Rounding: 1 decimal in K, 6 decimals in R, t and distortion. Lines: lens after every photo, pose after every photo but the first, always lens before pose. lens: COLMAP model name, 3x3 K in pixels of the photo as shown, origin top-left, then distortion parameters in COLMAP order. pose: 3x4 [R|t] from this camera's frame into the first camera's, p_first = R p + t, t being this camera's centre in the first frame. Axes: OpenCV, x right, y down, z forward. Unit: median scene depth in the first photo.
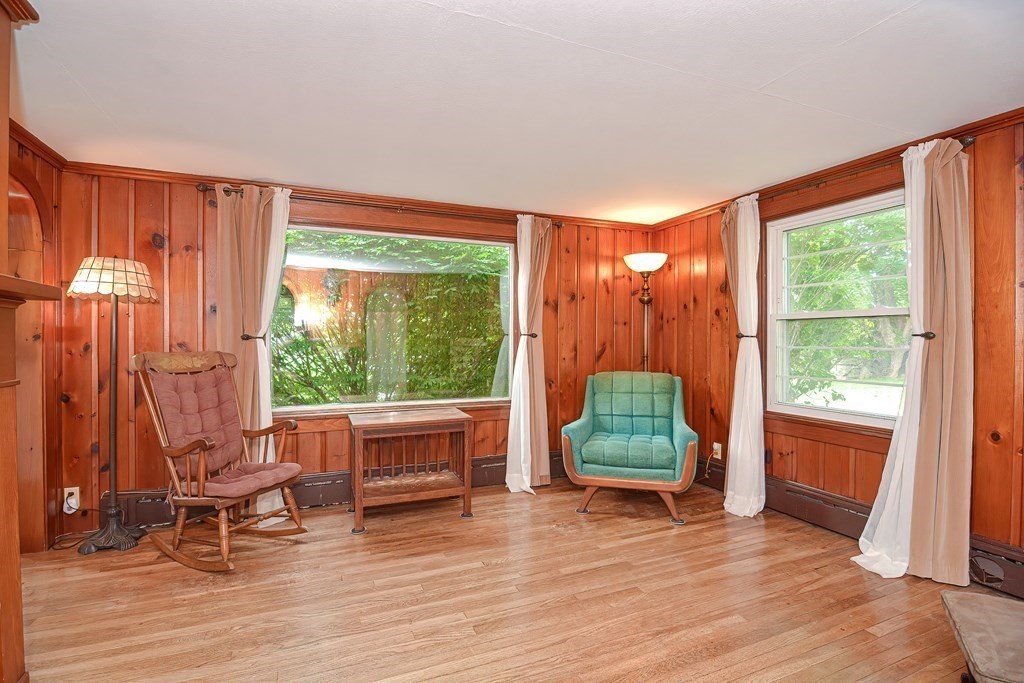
lens RADIAL K [[491.6, 0, 514.0], [0, 491.6, 342.5], [0, 0, 1]] dist [0.011068, -0.012754]
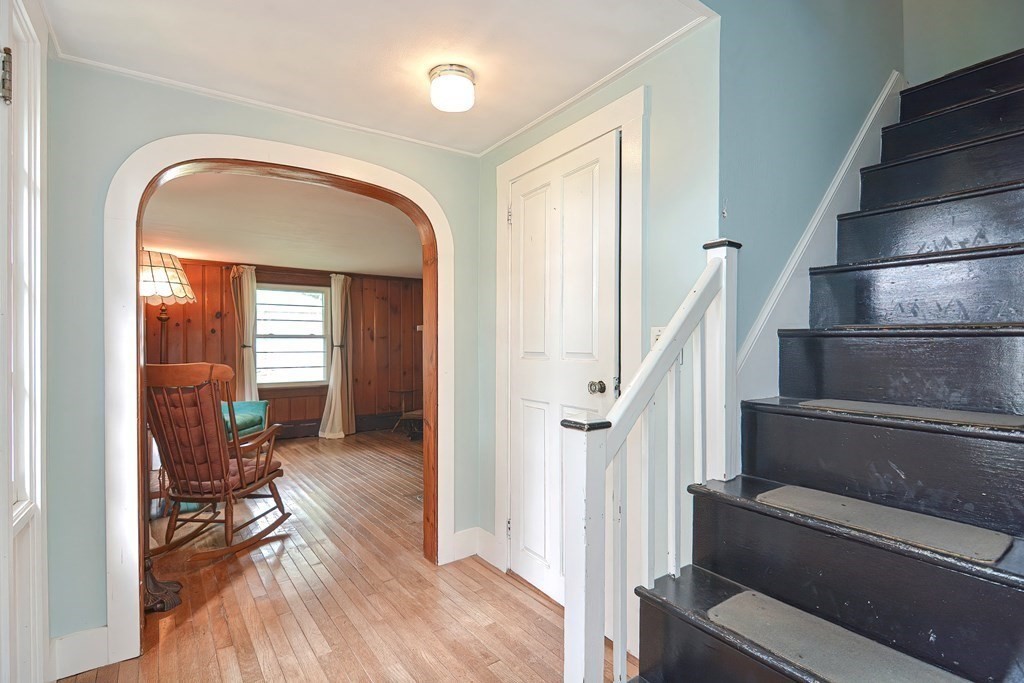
lens RADIAL K [[491.6, 0, 514.0], [0, 491.6, 342.5], [0, 0, 1]] dist [0.011068, -0.012754]
pose [[-0.221220, 0.005827, 0.975206, -1.492450], [0.013776, 0.999901, -0.002850, -0.010013], [-0.975127, 0.012804, -0.221279, 0.500303]]
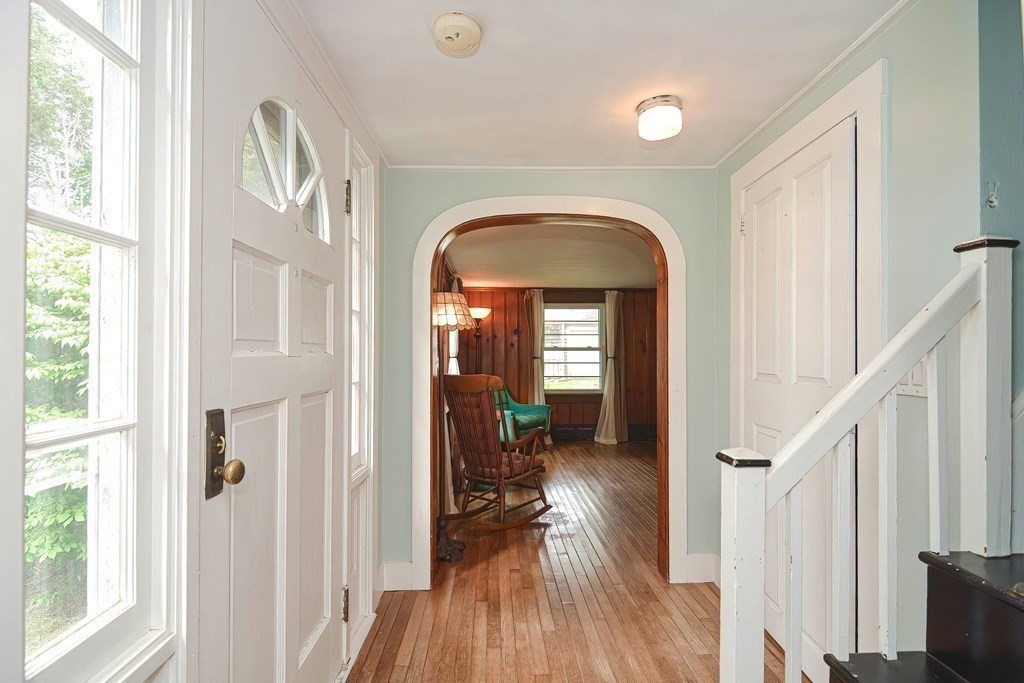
lens RADIAL K [[491.6, 0, 514.0], [0, 491.6, 342.5], [0, 0, 1]] dist [0.011068, -0.012754]
pose [[0.352531, 0.021345, 0.935557, -1.530885], [0.010206, 0.999593, -0.026652, -0.024406], [-0.935744, 0.018944, 0.352170, 0.398541]]
